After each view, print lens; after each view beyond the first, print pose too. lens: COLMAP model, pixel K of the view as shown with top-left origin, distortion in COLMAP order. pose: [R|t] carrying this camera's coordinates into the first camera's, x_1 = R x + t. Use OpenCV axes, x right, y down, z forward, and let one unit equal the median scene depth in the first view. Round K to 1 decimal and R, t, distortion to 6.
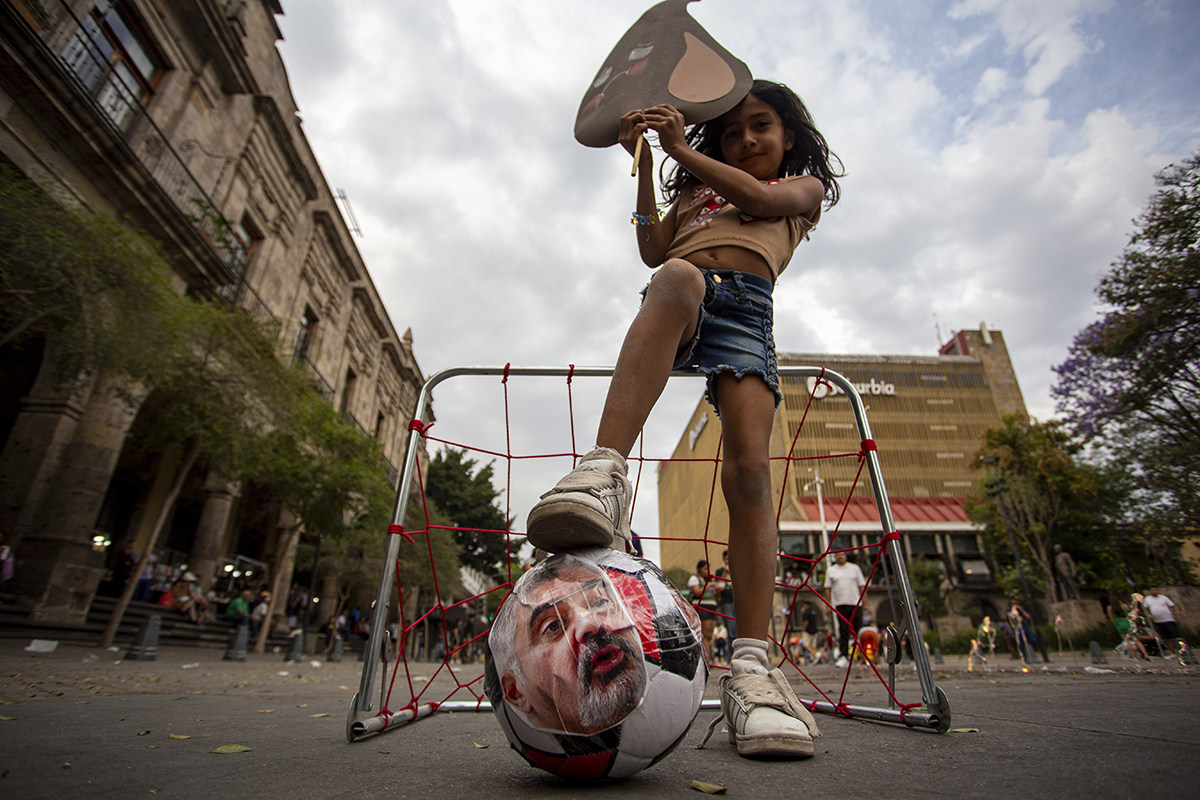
lens RADIAL K [[586.3, 0, 595.9], [0, 586.3, 397.3], [0, 0, 1]] dist [-0.066774, 0.027143]
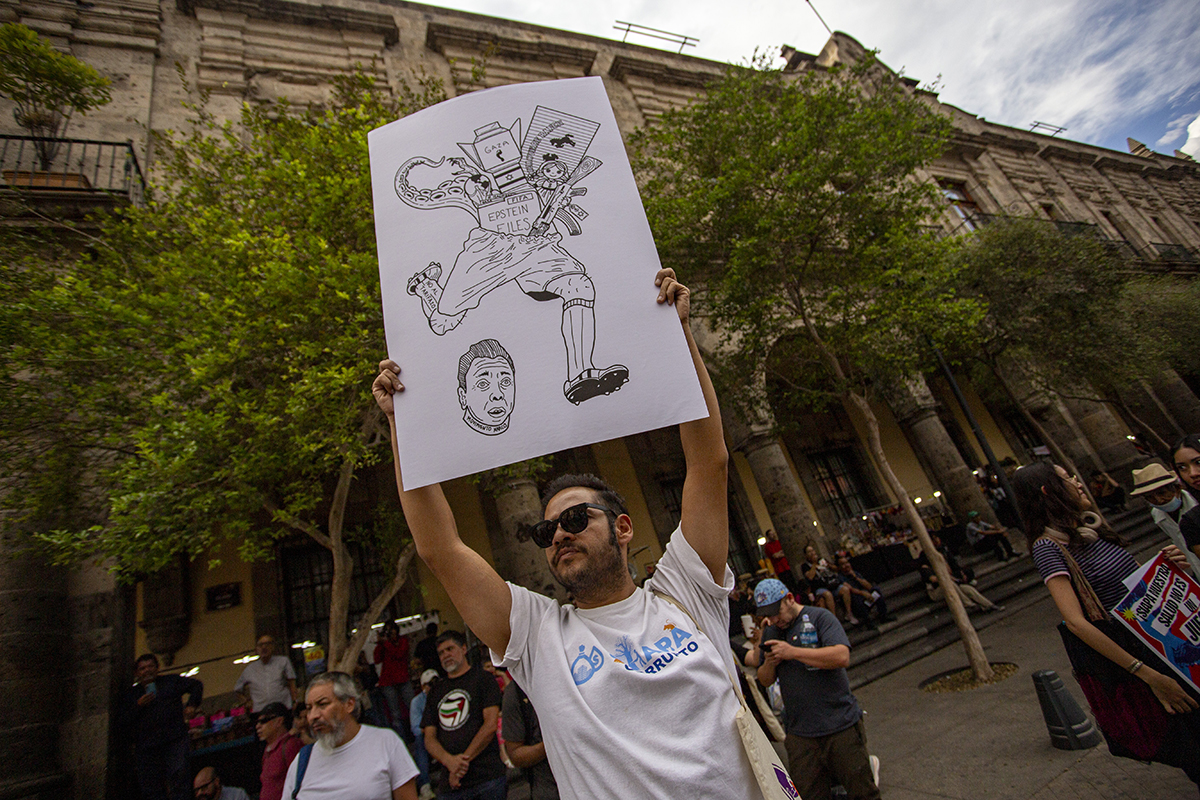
lens RADIAL K [[586.3, 0, 595.9], [0, 586.3, 397.3], [0, 0, 1]] dist [-0.066774, 0.027143]
pose [[0.270470, -0.462997, -0.844085, 0.031465], [0.615648, 0.757241, -0.218089, -0.214958], [0.740151, -0.460673, 0.489854, -0.463156]]
